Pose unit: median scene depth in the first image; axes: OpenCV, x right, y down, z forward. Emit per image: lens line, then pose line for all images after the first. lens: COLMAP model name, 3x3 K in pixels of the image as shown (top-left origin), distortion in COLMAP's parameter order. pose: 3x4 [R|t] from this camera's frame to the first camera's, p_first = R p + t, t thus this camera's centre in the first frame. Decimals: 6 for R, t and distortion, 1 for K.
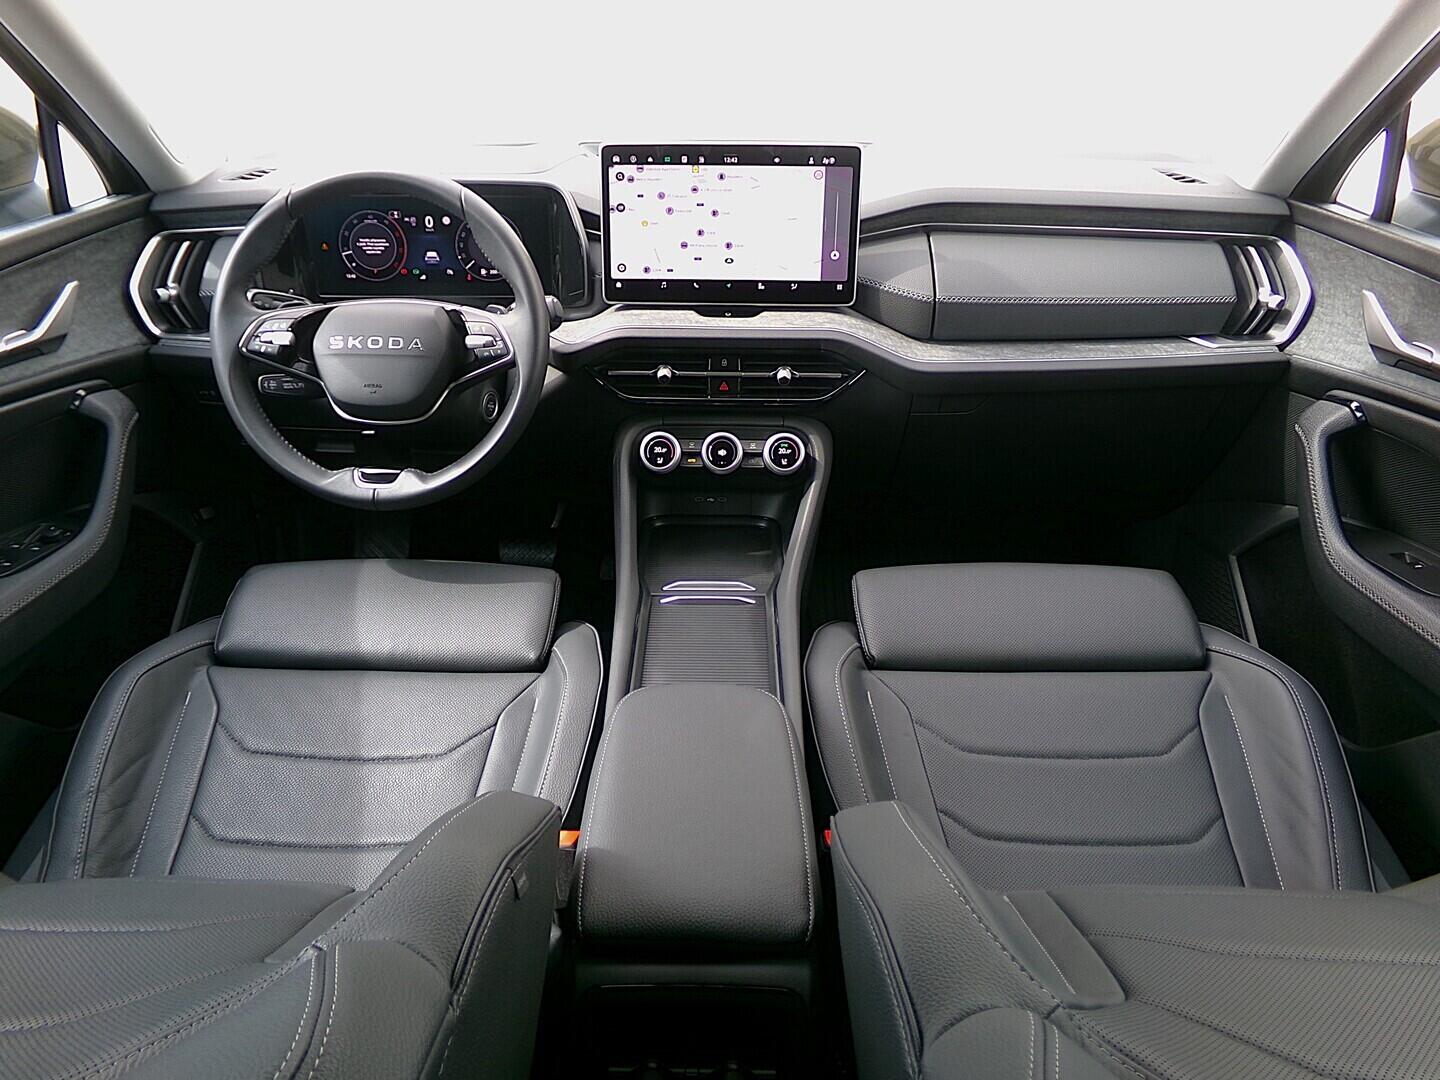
lens RADIAL K [[1072.0, 0, 717.0], [0, 1072.0, 534.9], [0, 0, 1]] dist [-0.130689, 0.278127]
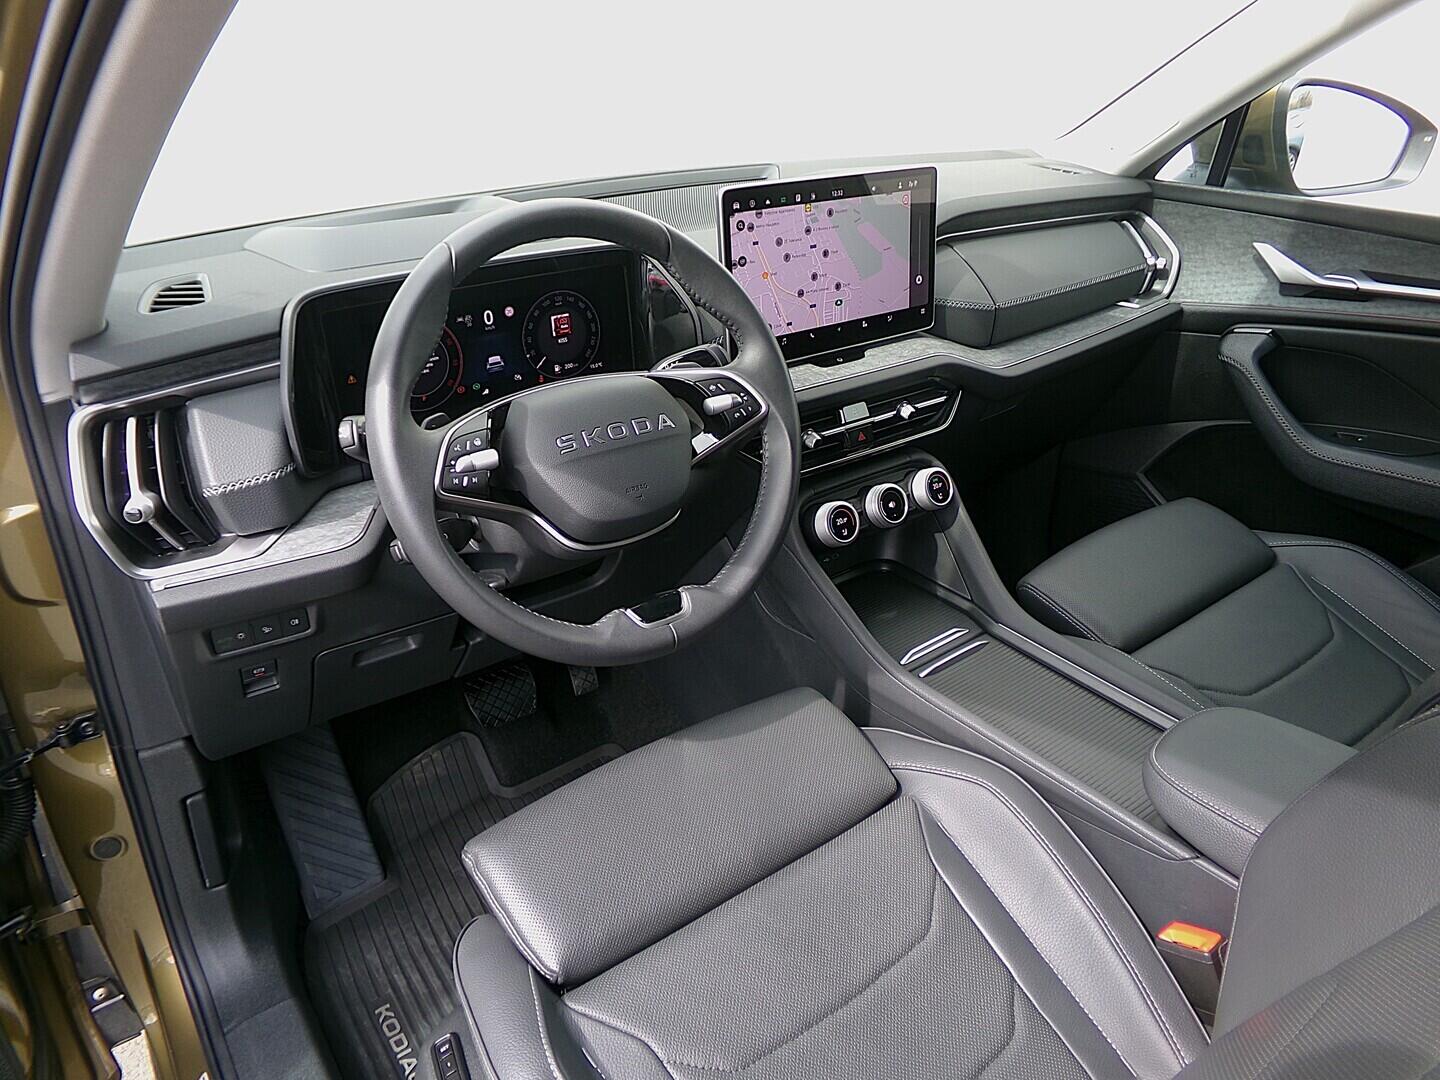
lens RADIAL K [[1025.2, 0, 715.6], [0, 1025.2, 548.8], [0, 0, 1]] dist [-0.169111, 0.350518]
pose [[0.781406, -0.298091, 0.548221, -0.618346], [0.286059, 0.951894, 0.109851, -0.182890], [-0.554594, 0.070985, 0.829087, 0.350183]]
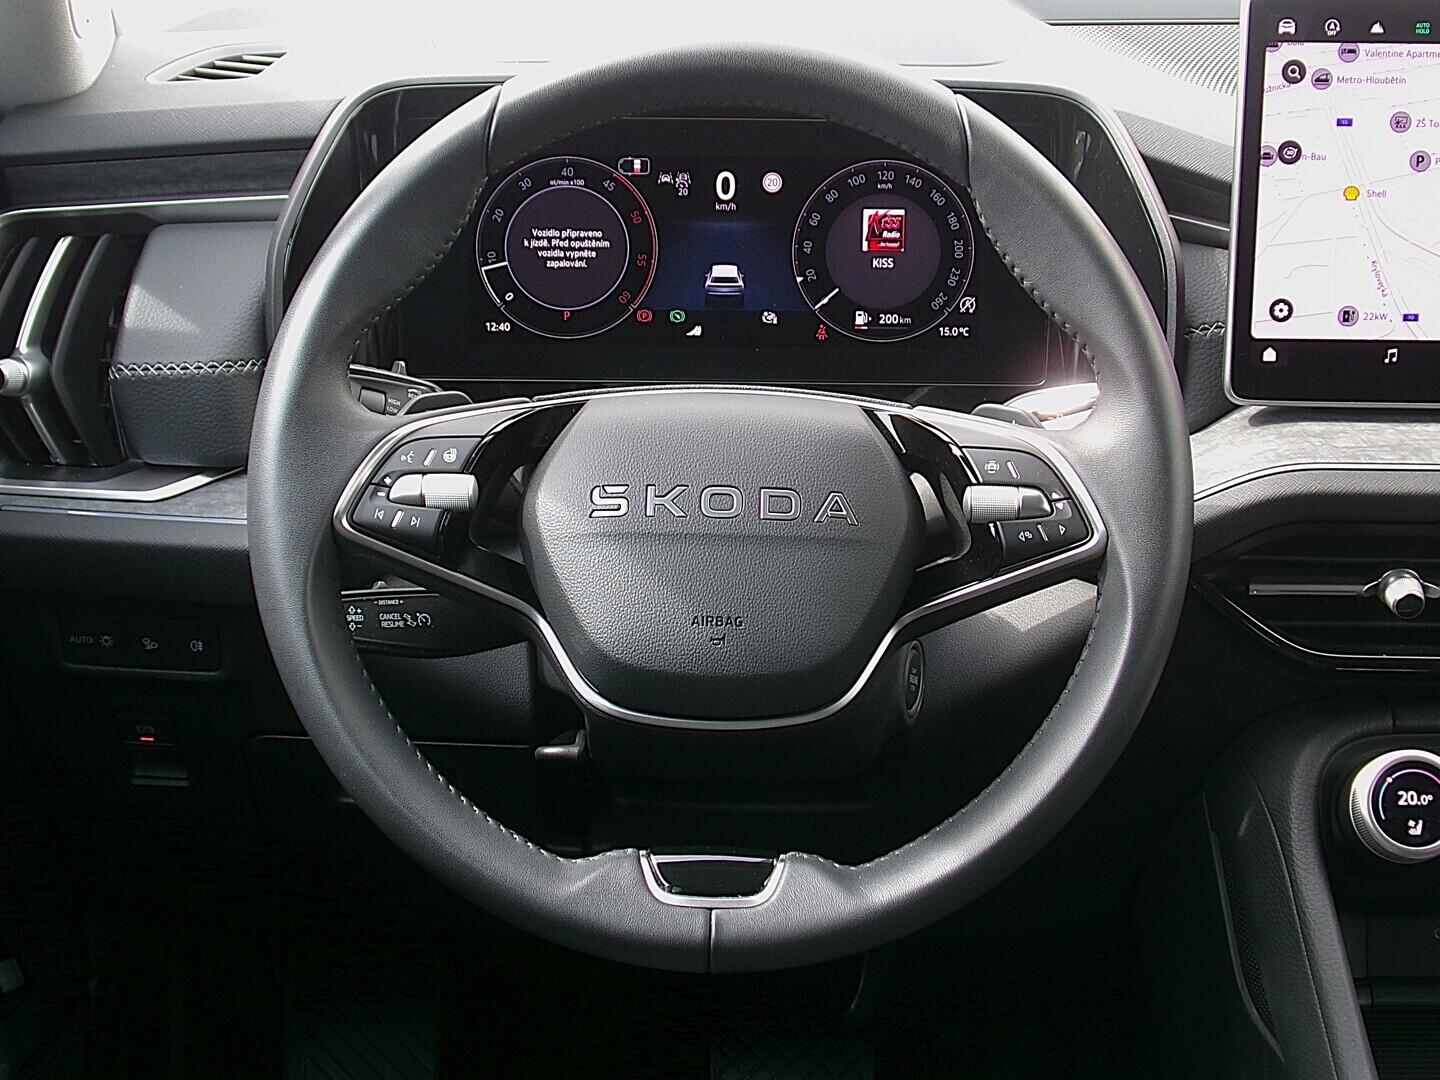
lens RADIAL K [[2730.2, 0, 715.5], [0, 2730.2, 511.4], [0, 0, 1]] dist [-0.015040, -0.023675]
pose [[0.999618, -0.000634, 0.027617, -0.319090], [0.005544, 0.983998, -0.178091, -0.011471], [-0.027062, 0.178176, 0.983626, 0.074534]]
